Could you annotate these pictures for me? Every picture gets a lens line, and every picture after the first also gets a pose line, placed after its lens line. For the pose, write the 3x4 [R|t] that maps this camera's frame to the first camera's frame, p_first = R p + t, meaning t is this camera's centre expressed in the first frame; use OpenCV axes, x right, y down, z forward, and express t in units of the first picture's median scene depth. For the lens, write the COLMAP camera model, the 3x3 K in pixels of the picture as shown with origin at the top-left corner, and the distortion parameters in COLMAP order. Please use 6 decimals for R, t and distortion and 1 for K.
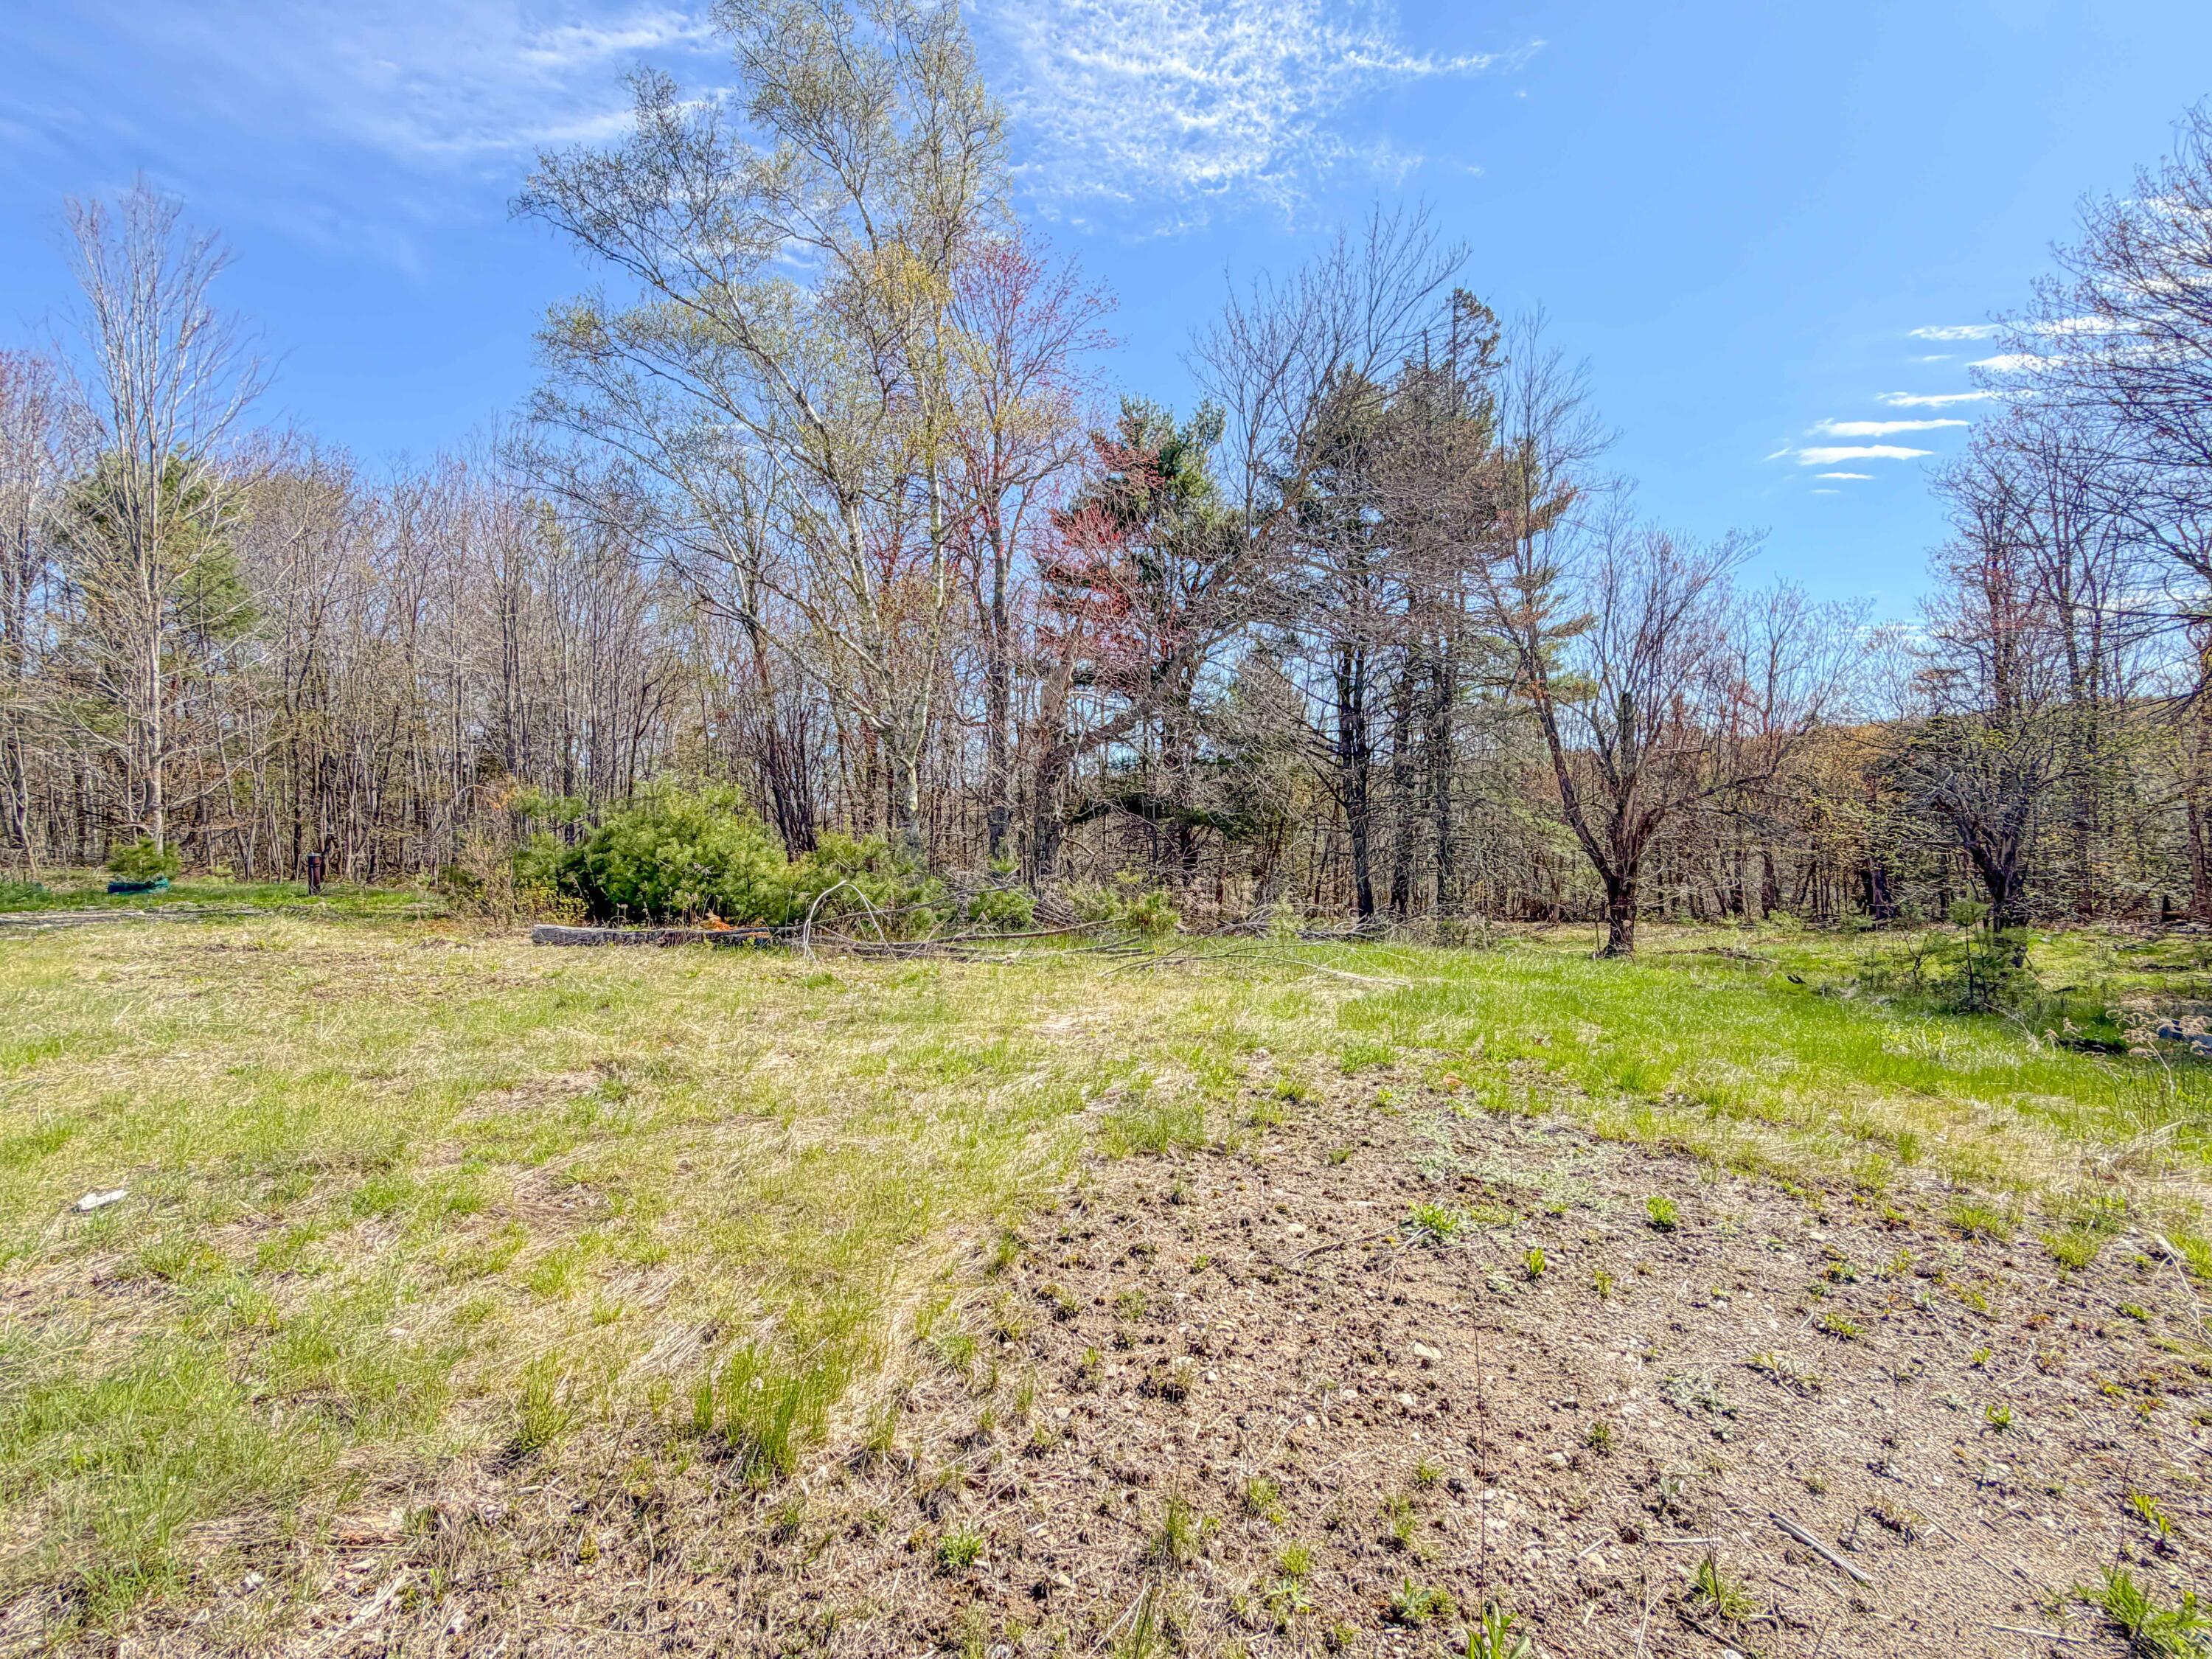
lens RADIAL K [[963.2, 0, 1120.2], [0, 963.2, 836.4], [0, 0, 1]] dist [-0.000506, 0.000149]
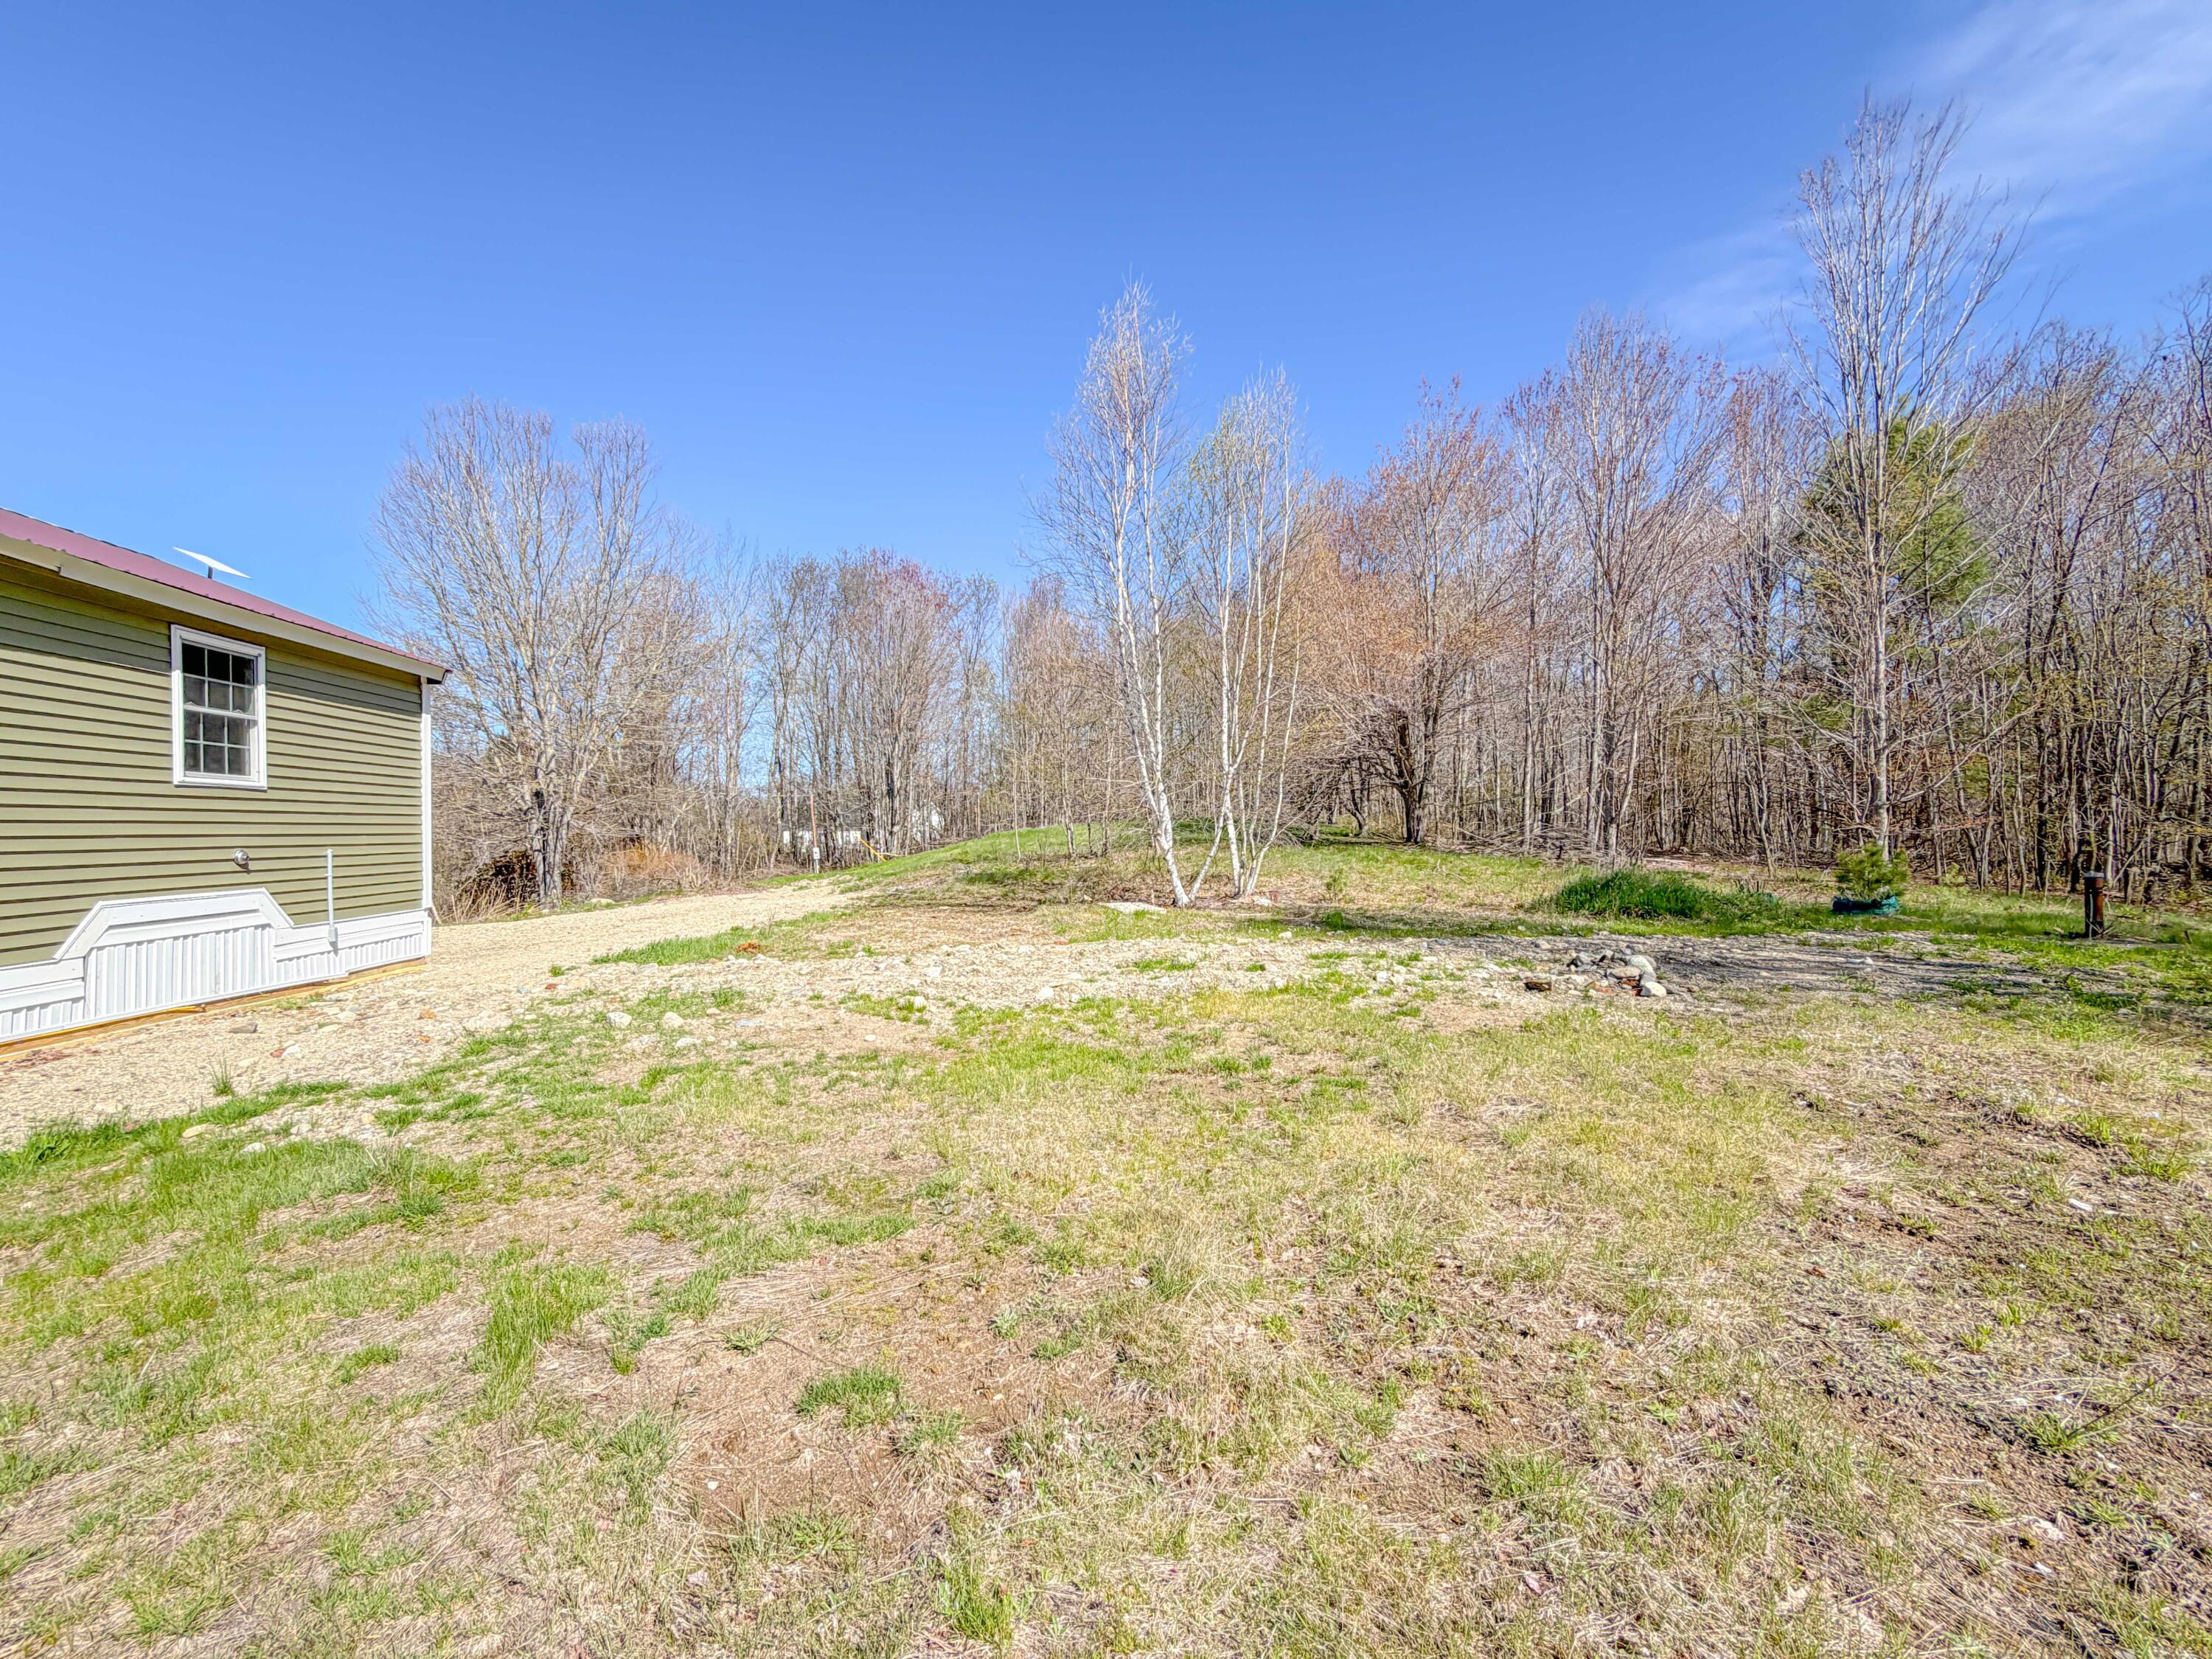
lens RADIAL K [[963.2, 0, 1117.1], [0, 963.2, 831.6], [0, 0, 1]] dist [-0.000506, 0.000149]
pose [[0.116862, 0.007856, -0.993117, -0.196293], [0.005286, 0.999950, 0.008532, -0.017136], [0.993134, -0.006247, 0.116814, 0.191167]]
